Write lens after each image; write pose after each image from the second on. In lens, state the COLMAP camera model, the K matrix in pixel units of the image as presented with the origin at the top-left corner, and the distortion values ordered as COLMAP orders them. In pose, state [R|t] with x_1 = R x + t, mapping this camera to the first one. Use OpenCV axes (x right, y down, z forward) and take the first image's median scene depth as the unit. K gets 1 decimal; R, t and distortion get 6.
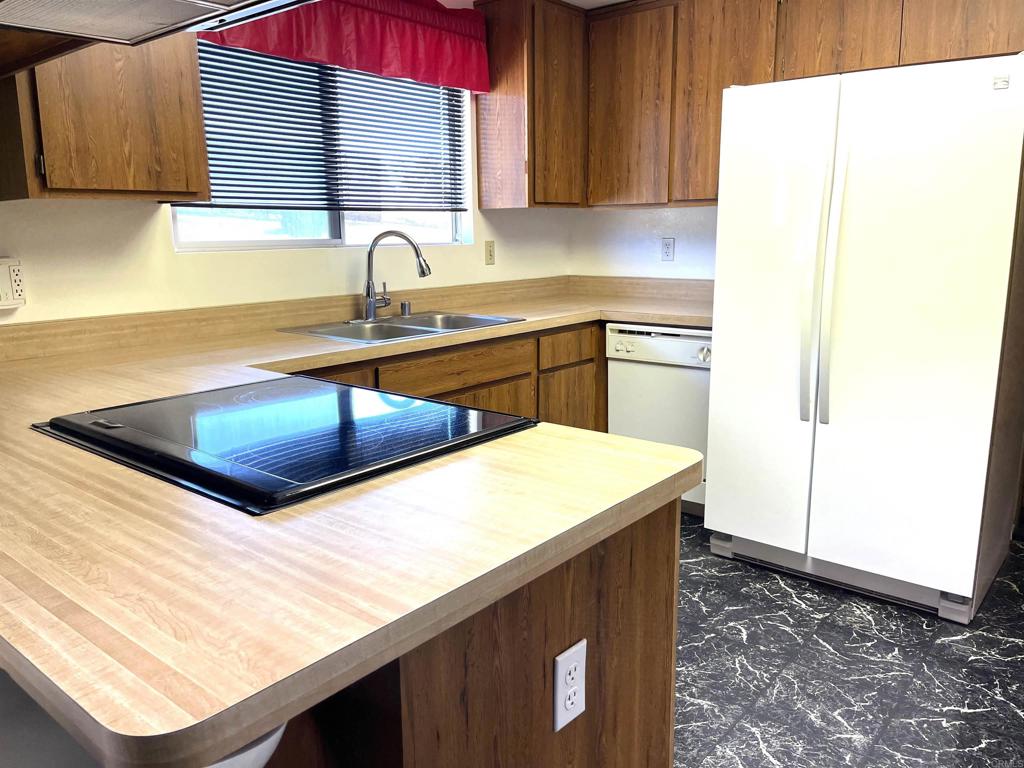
lens RADIAL K [[791.9, 0, 512.0], [0, 791.9, 384.0], [0, 0, 1]] dist [0.071357, -0.105986]
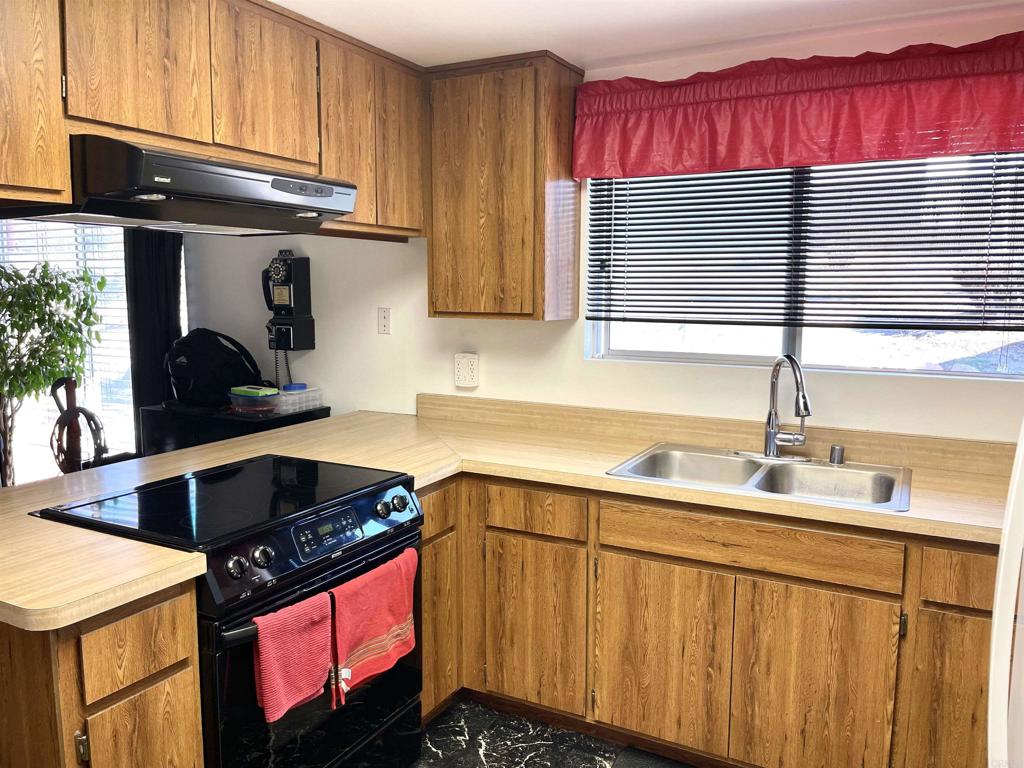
lens RADIAL K [[791.9, 0, 512.0], [0, 791.9, 384.0], [0, 0, 1]] dist [0.071357, -0.105986]
pose [[0.191301, 0.133535, -0.972405, 0.683999], [-0.197619, 0.975655, 0.095104, -0.216382], [0.961431, 0.173972, 0.213033, 0.654675]]
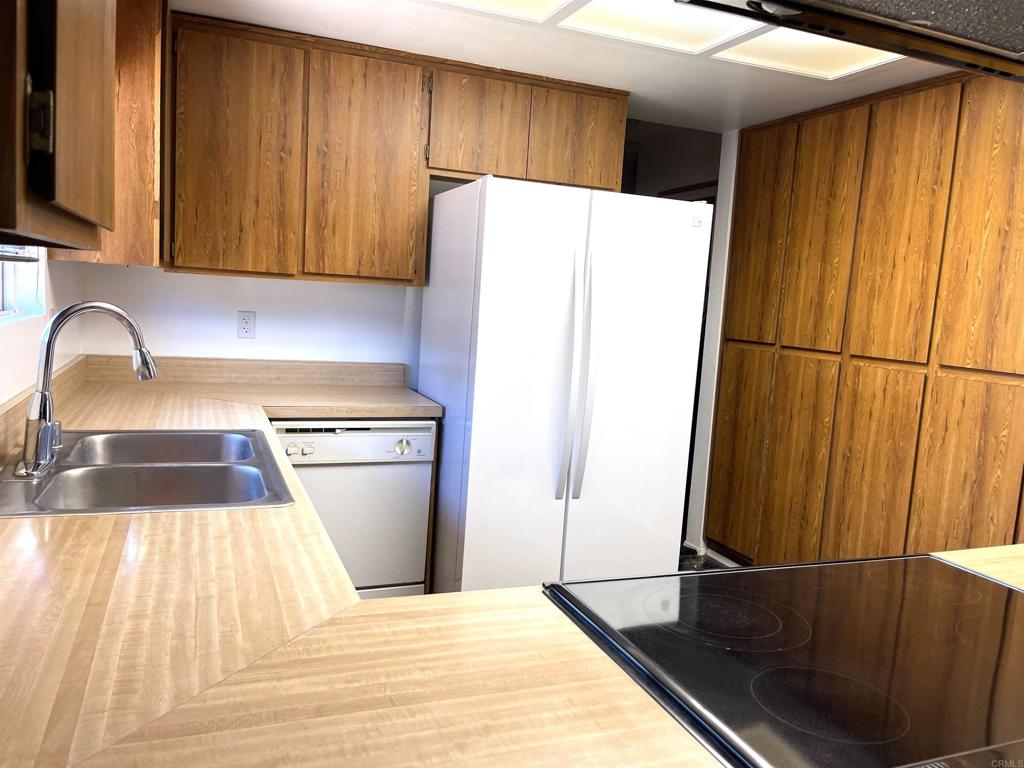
lens RADIAL K [[791.9, 0, 512.0], [0, 791.9, 384.0], [0, 0, 1]] dist [0.071357, -0.105986]
pose [[0.481834, -0.052296, 0.874700, -0.599574], [0.106284, 0.994335, 0.000901, -0.118335], [-0.869793, 0.092533, 0.484663, 0.540868]]
